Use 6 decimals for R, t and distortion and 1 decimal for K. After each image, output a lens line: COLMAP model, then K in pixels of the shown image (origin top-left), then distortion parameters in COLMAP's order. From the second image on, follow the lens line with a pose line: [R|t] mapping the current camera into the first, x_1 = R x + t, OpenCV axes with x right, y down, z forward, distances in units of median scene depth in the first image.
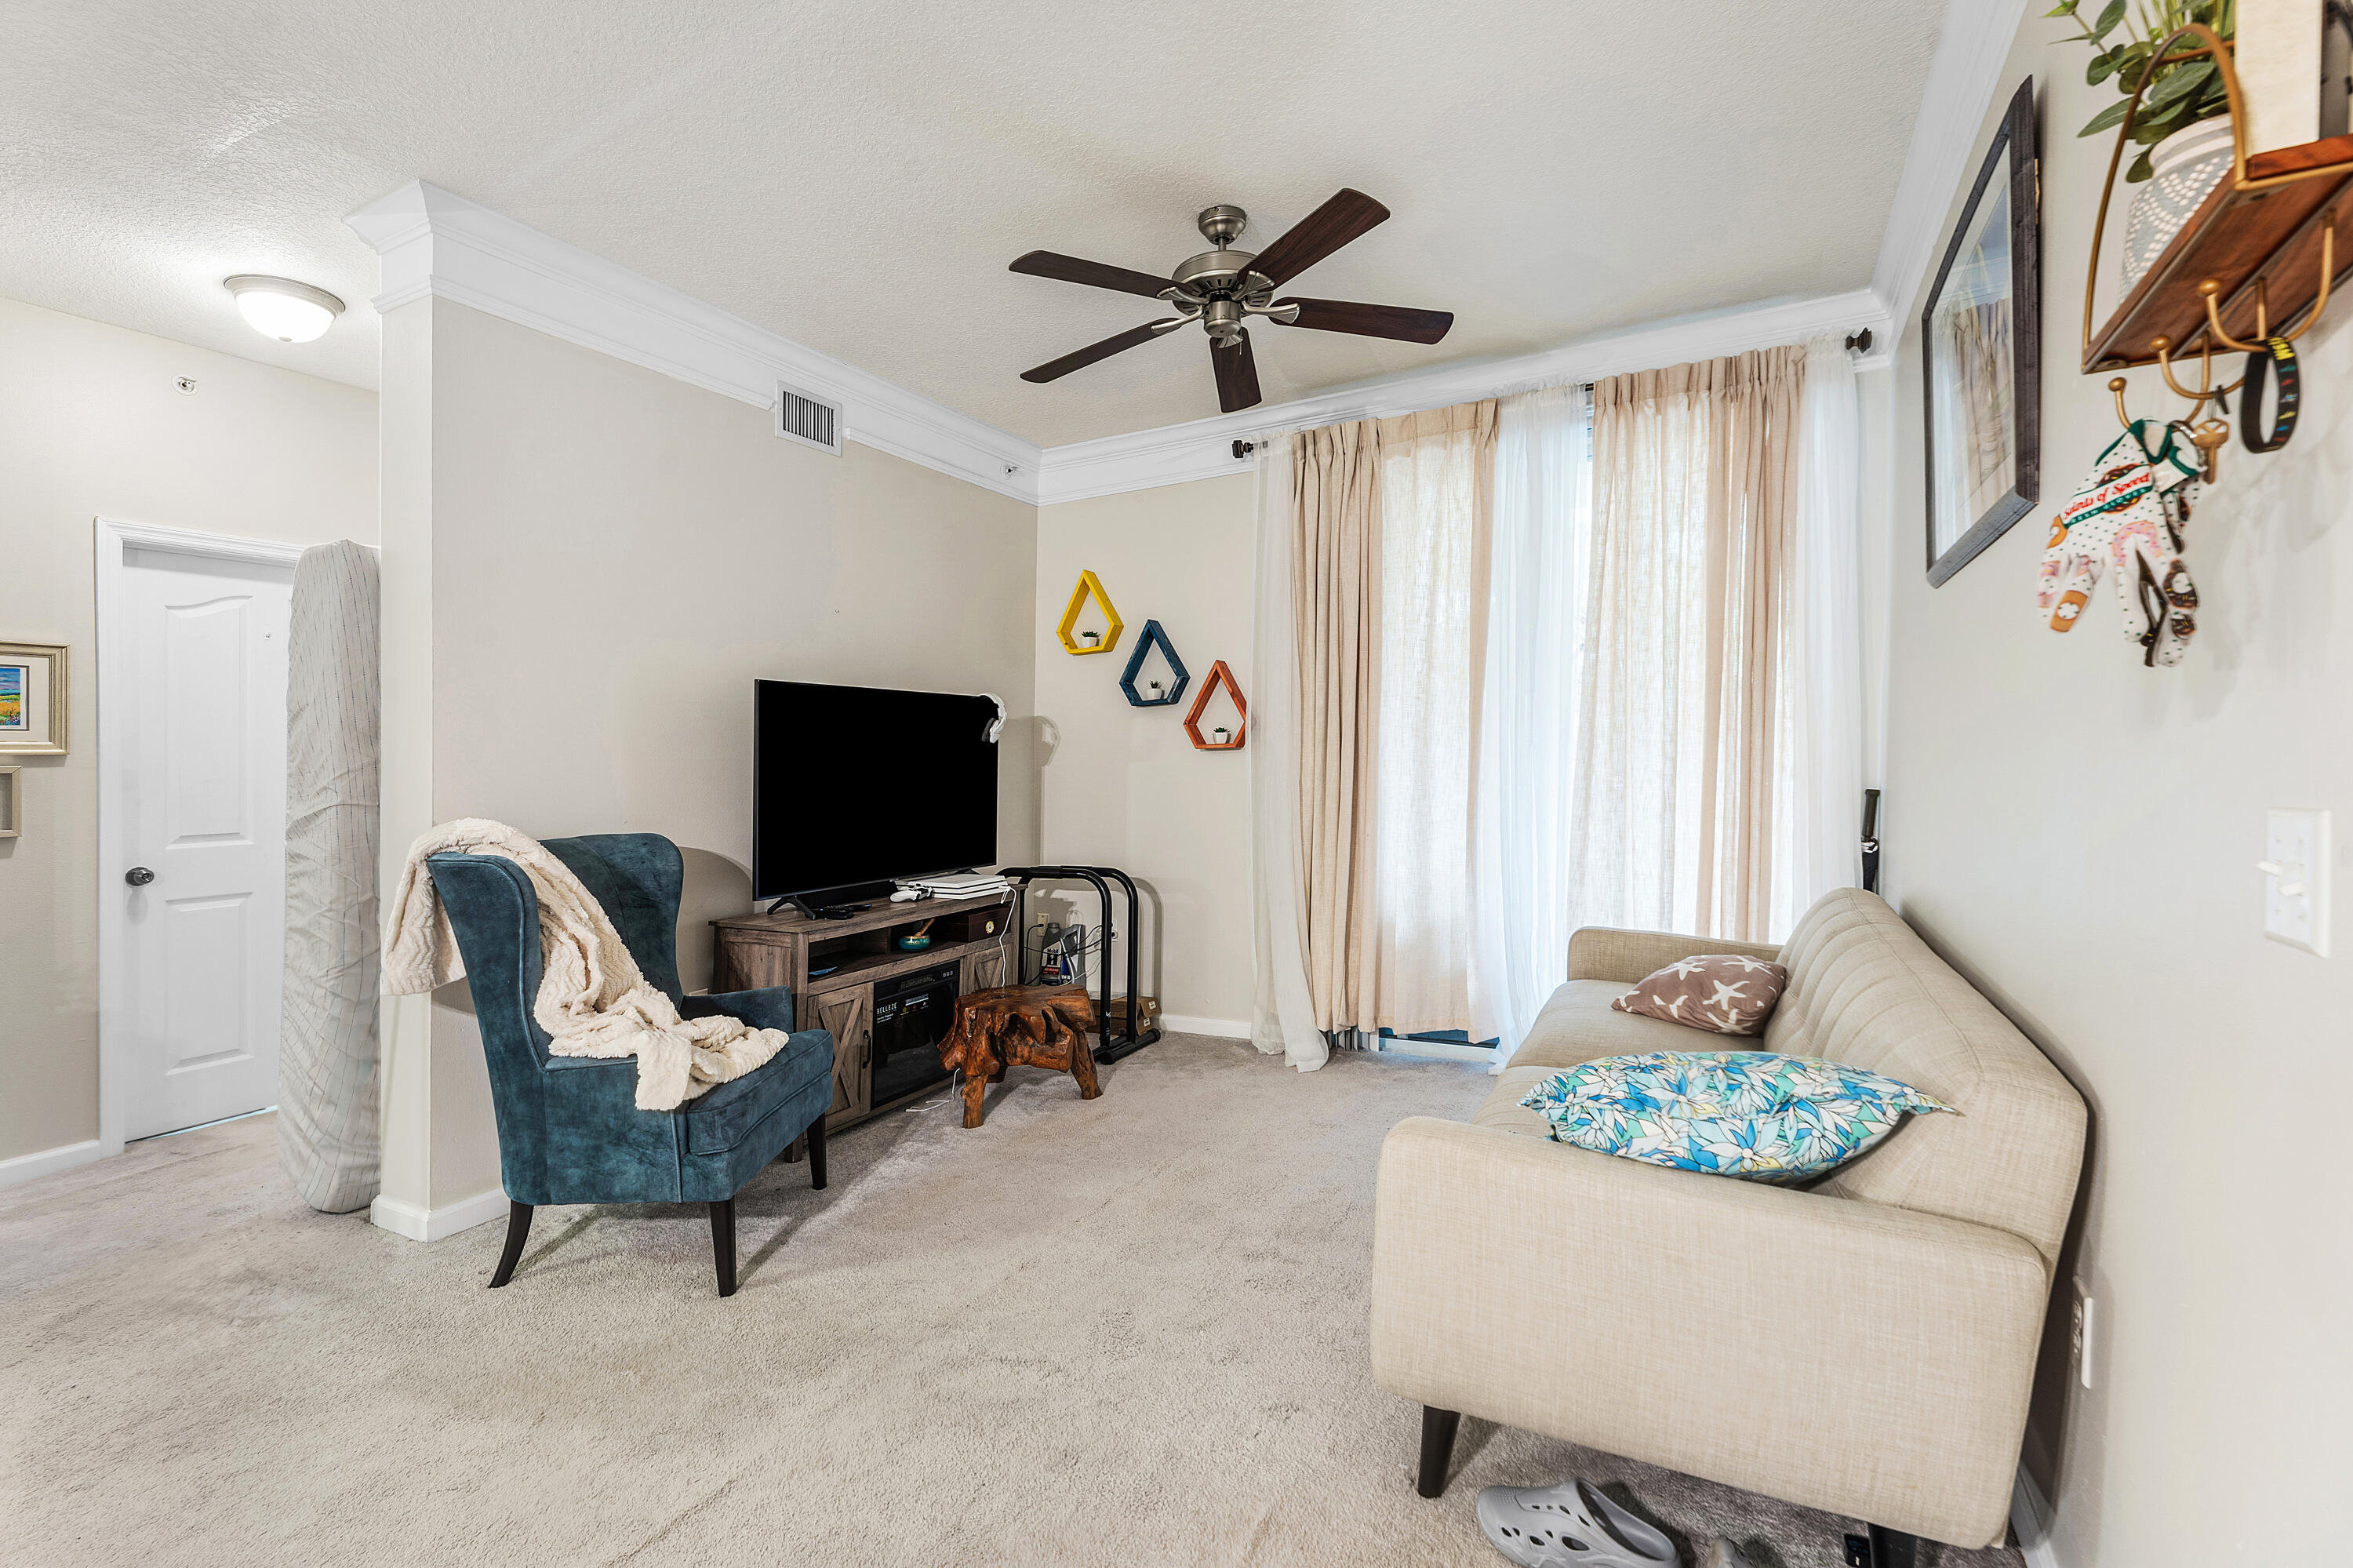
lens RADIAL K [[1128.5, 0, 1173.6], [0, 1128.5, 779.0], [0, 0, 1]] dist [0.003406, -0.000461]
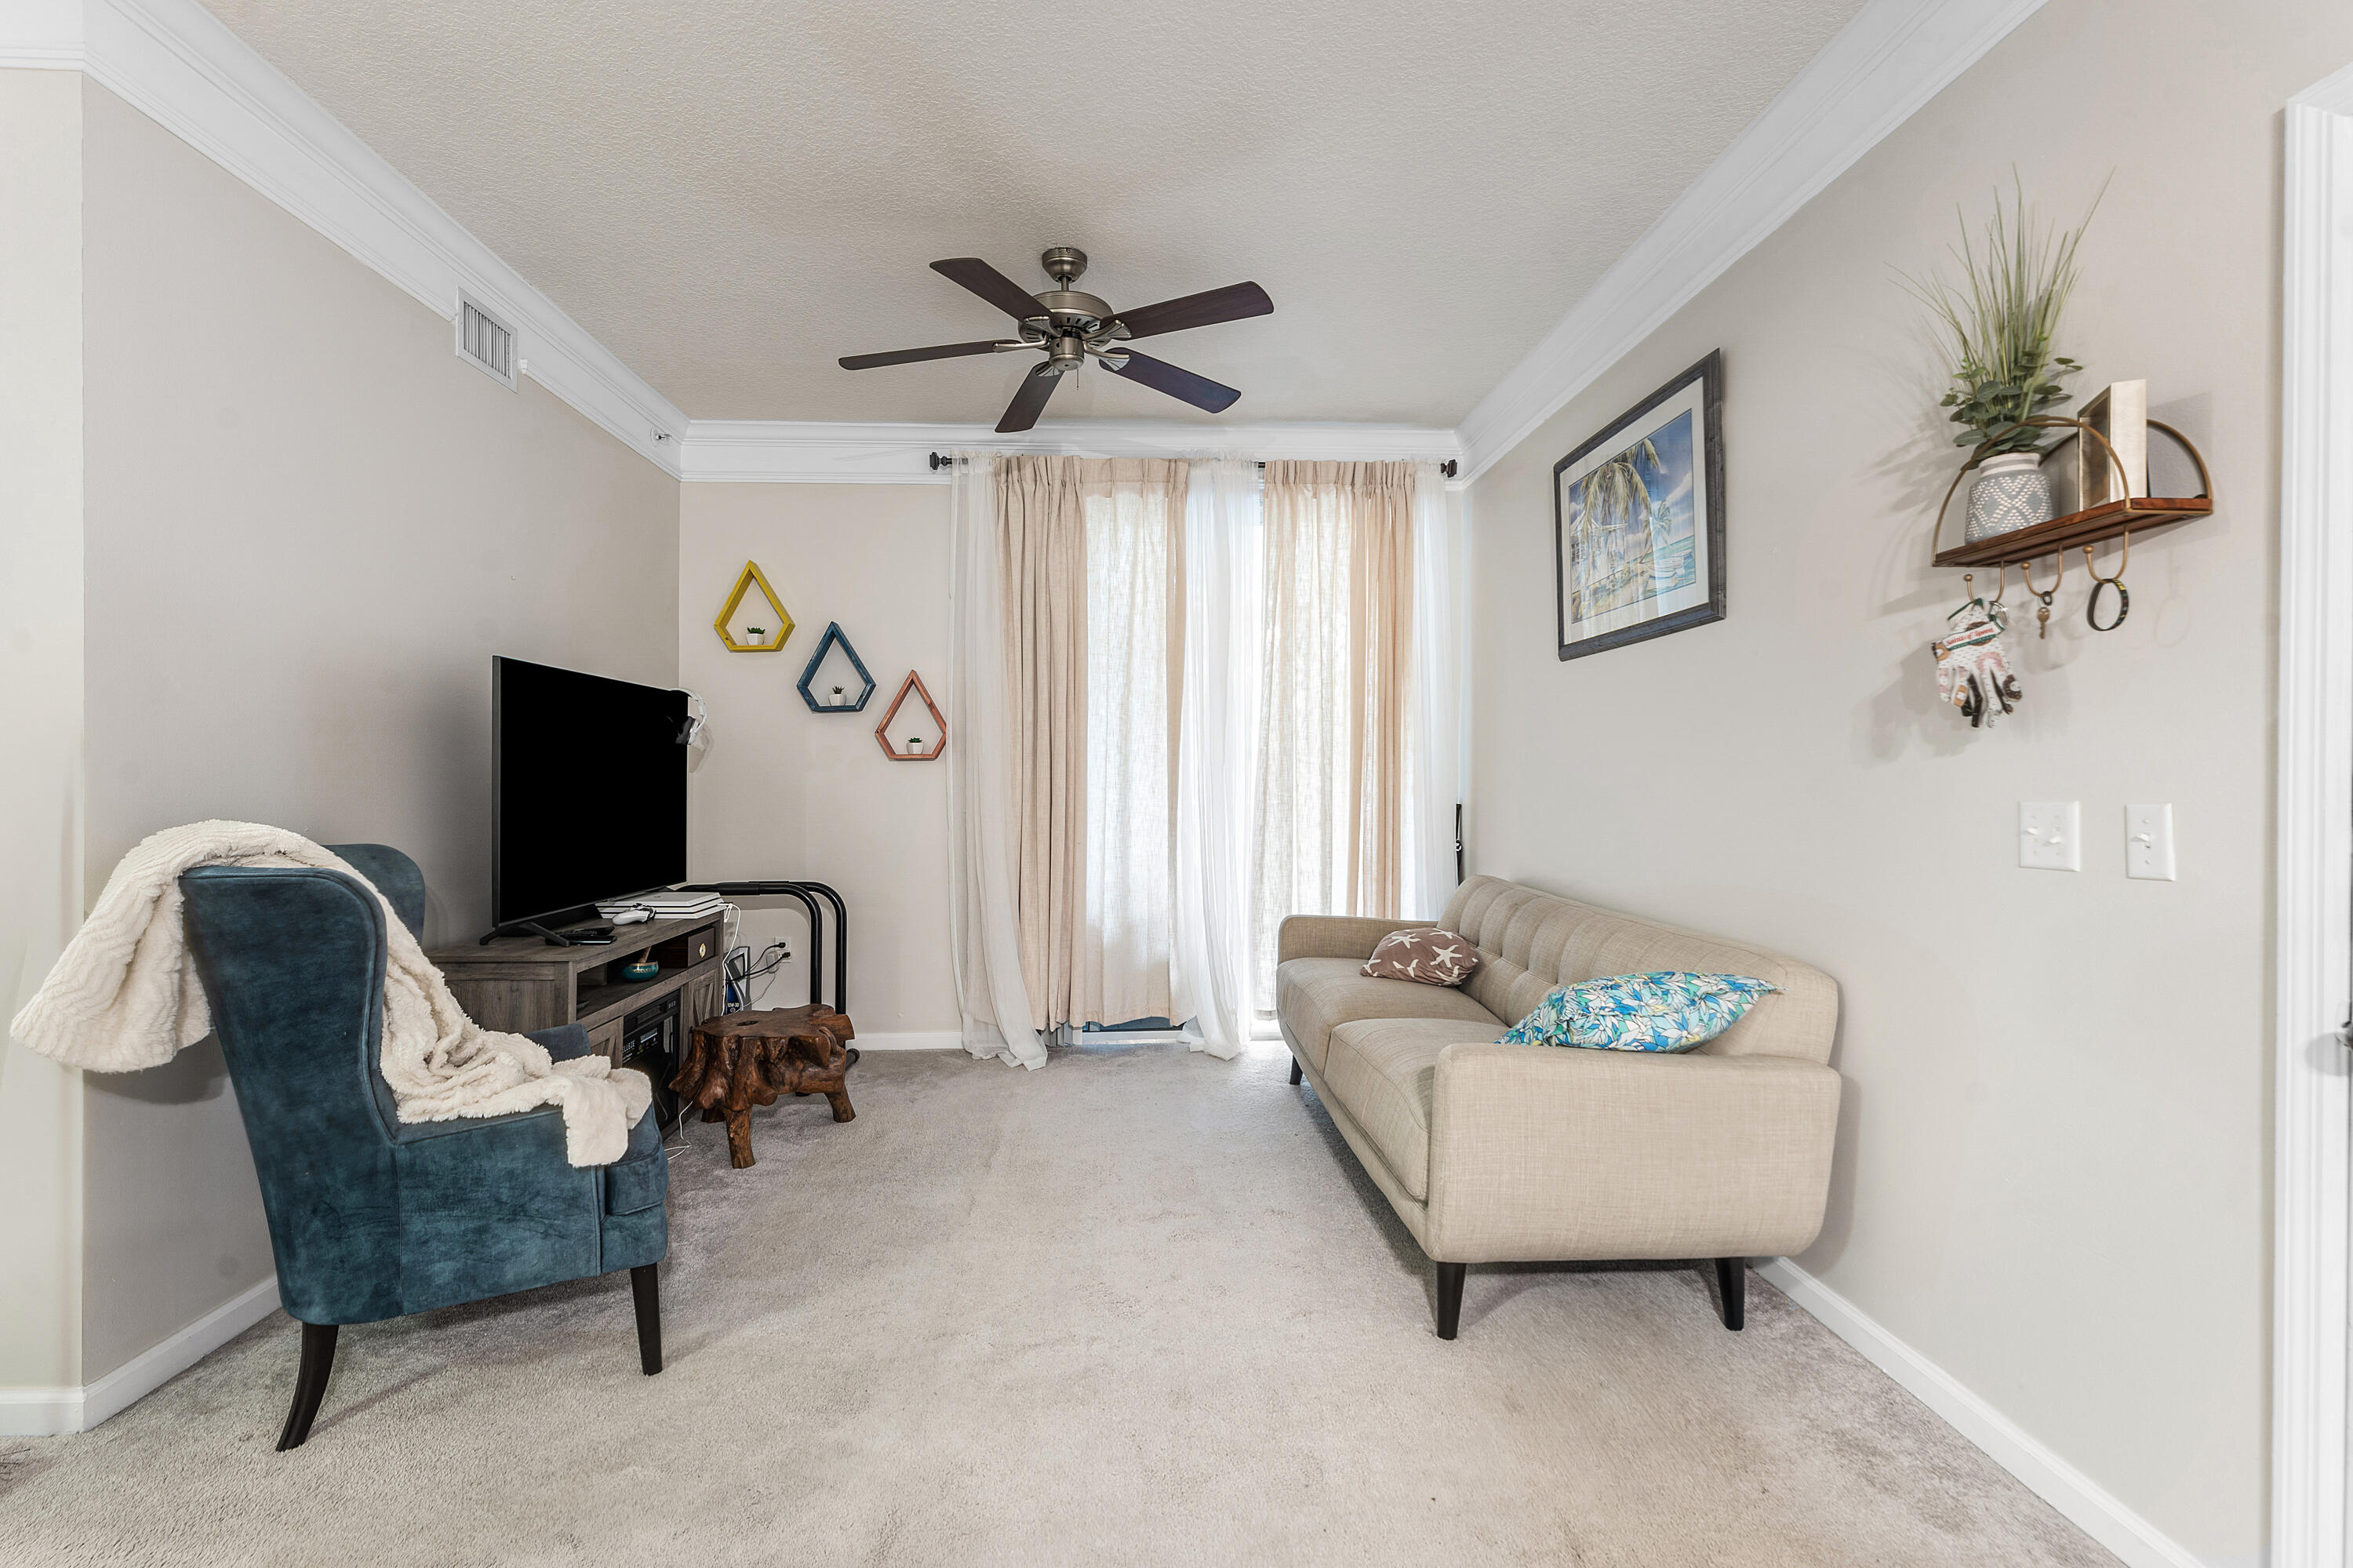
lens RADIAL K [[1128.5, 0, 1226.8], [0, 1128.5, 789.7], [0, 0, 1]] dist [0.003406, -0.000461]
pose [[0.840261, 0.015731, 0.541954, -0.361314], [-0.010836, 0.999867, -0.012222, 0.012593], [-0.542074, 0.004397, 0.840319, 0.025115]]
